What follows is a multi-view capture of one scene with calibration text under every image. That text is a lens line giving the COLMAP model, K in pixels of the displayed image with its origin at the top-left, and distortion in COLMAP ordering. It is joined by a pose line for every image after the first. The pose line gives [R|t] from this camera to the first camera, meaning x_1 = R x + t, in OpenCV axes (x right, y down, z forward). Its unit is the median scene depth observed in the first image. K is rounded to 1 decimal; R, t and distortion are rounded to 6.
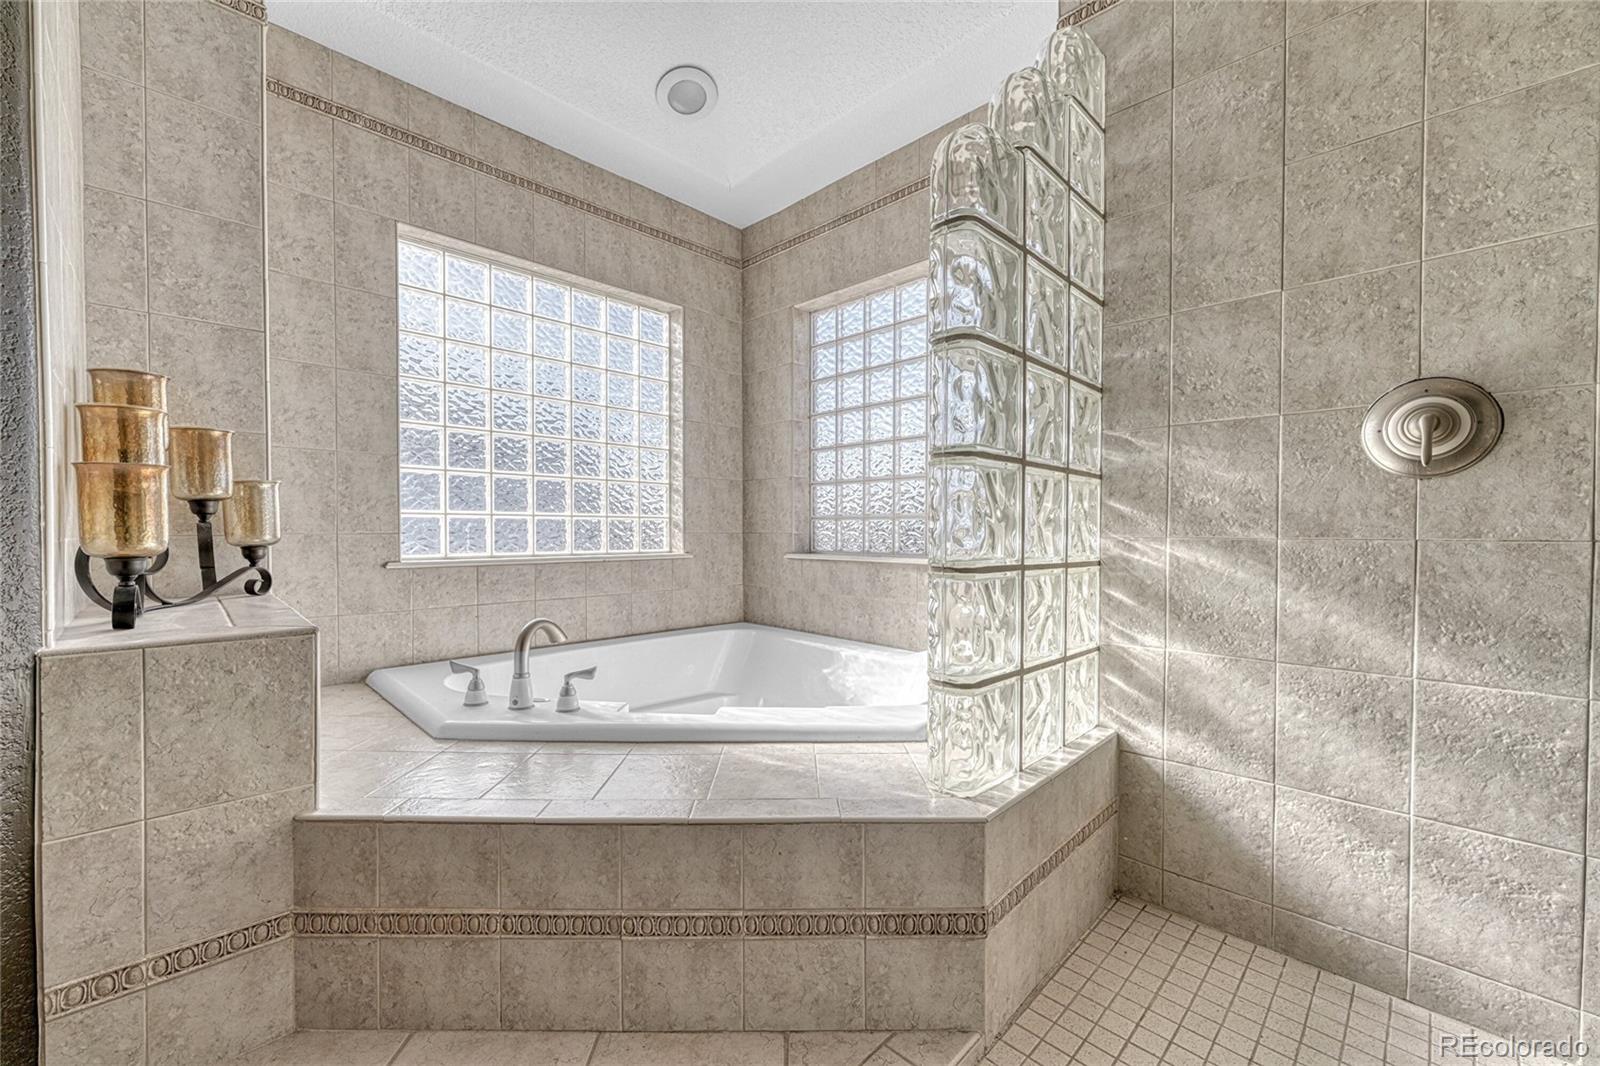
lens RADIAL K [[631.0, 0, 793.5], [0, 631.0, 542.3], [0, 0, 1]] dist [-0.003781, 0.000147]
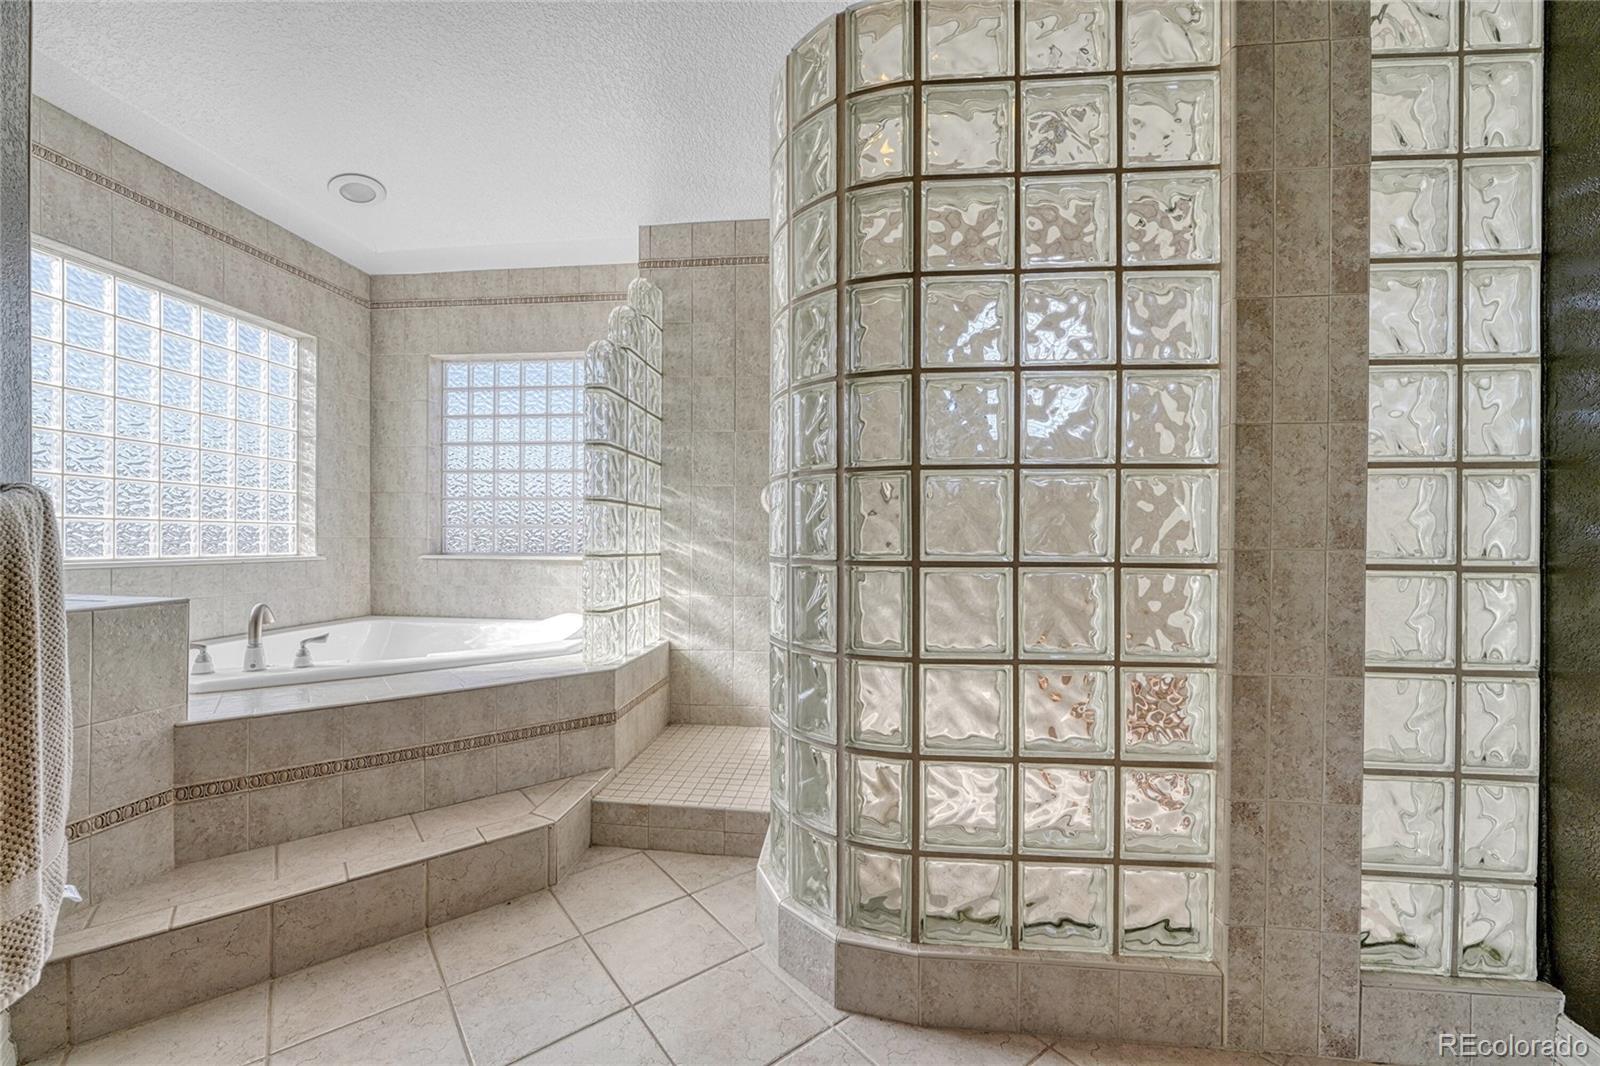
lens RADIAL K [[631.0, 0, 804.4], [0, 631.0, 539.8], [0, 0, 1]] dist [-0.003781, 0.000147]
pose [[0.769487, 0.002792, 0.638657, -0.413642], [0.006655, 0.999901, -0.012390, 0.016257], [-0.638628, 0.013784, 0.769392, -0.778696]]
